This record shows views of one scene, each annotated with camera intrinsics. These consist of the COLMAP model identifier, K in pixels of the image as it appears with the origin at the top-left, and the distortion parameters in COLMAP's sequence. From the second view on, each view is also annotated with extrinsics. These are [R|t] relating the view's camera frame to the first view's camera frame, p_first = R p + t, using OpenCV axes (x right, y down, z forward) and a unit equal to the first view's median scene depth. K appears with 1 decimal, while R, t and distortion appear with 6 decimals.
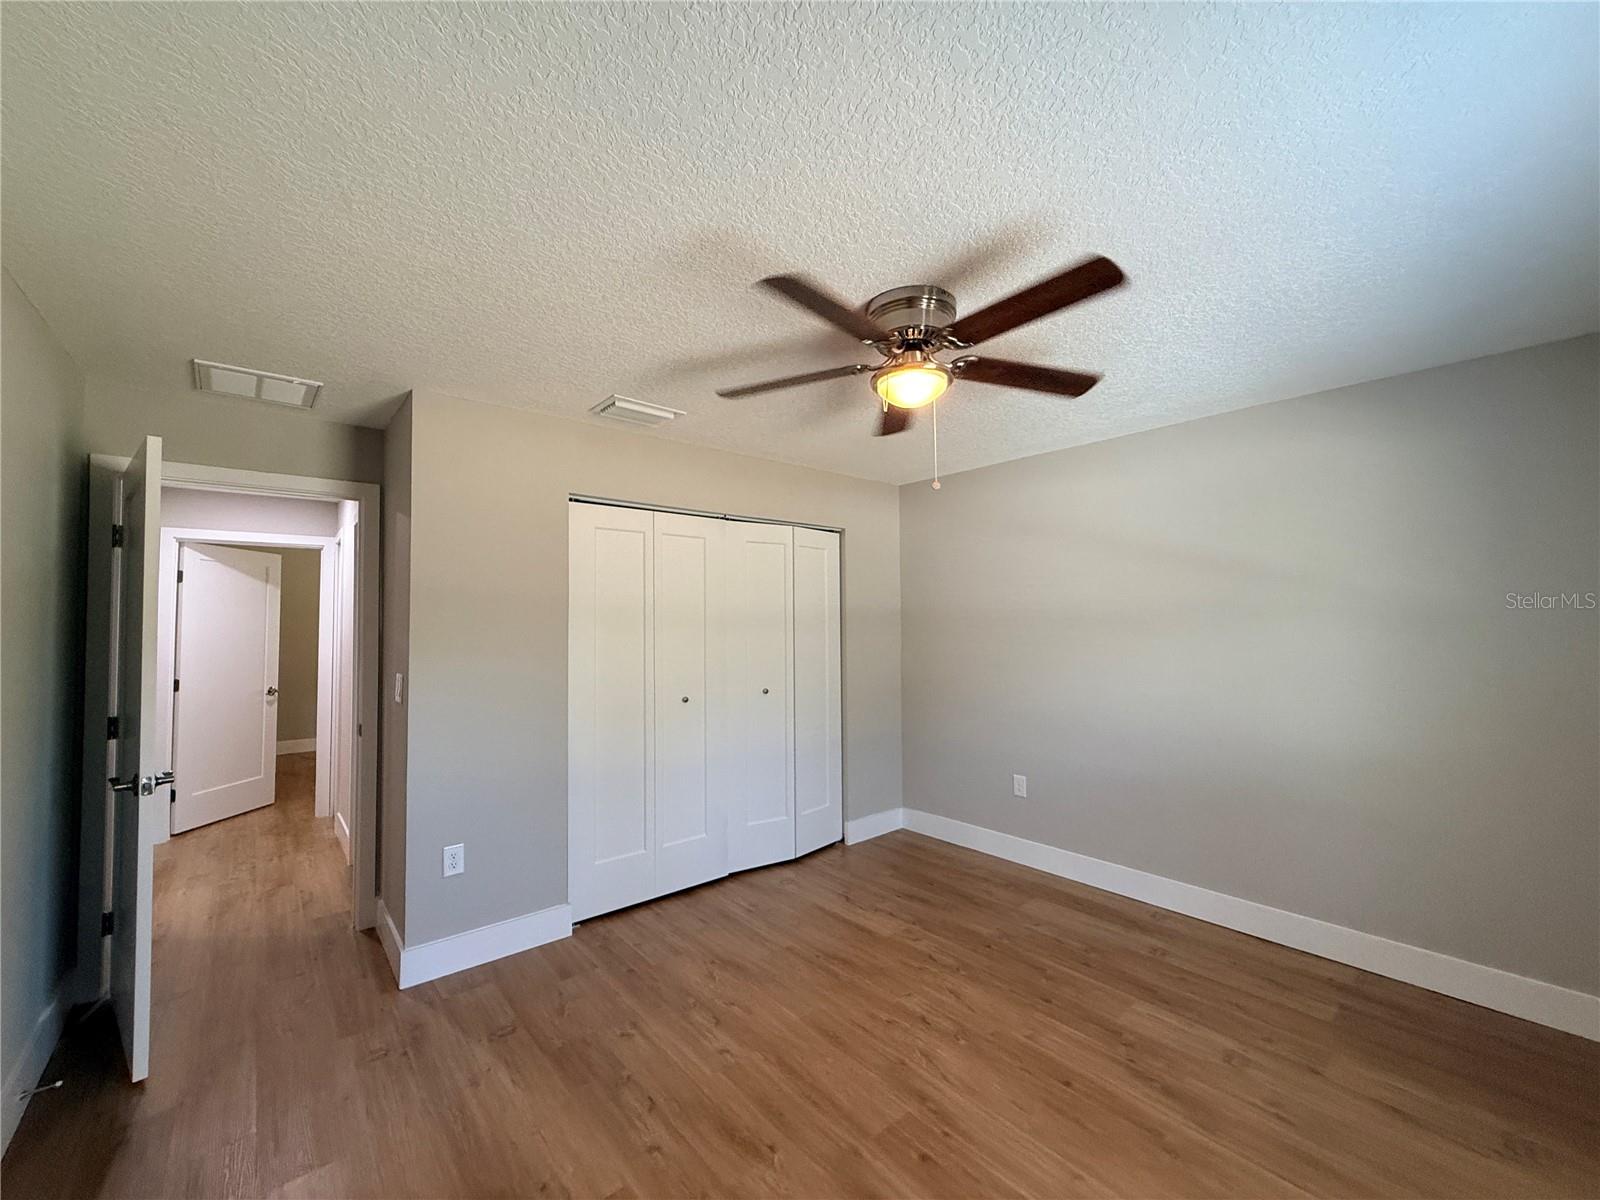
lens RADIAL K [[632.6, 0, 800.6], [0, 632.6, 608.3], [0, 0, 1]] dist [0.001713, -0.000275]
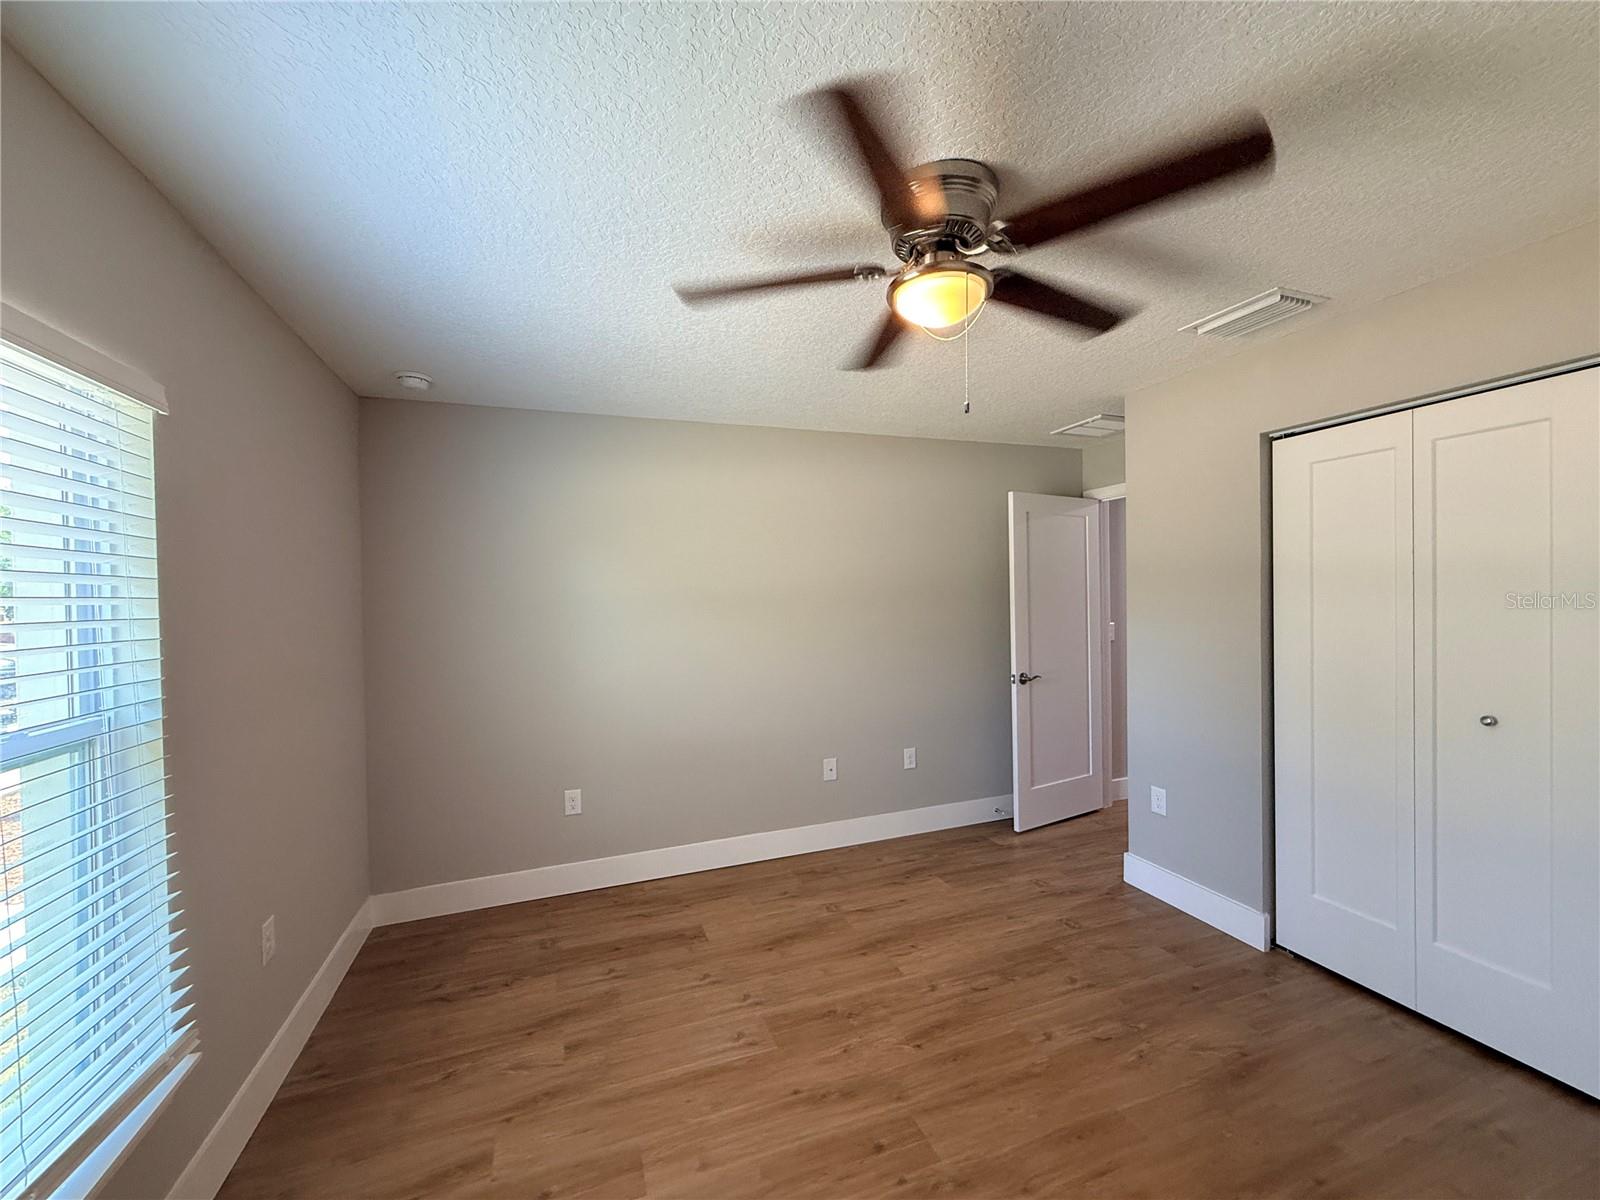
lens RADIAL K [[632.6, 0, 802.3], [0, 632.6, 602.1], [0, 0, 1]] dist [0.001713, -0.000275]
pose [[-0.363512, 0.013959, -0.931485, 0.791694], [0.058633, 0.998248, -0.007922, 0.009675], [0.929742, -0.057495, -0.363694, 0.892295]]
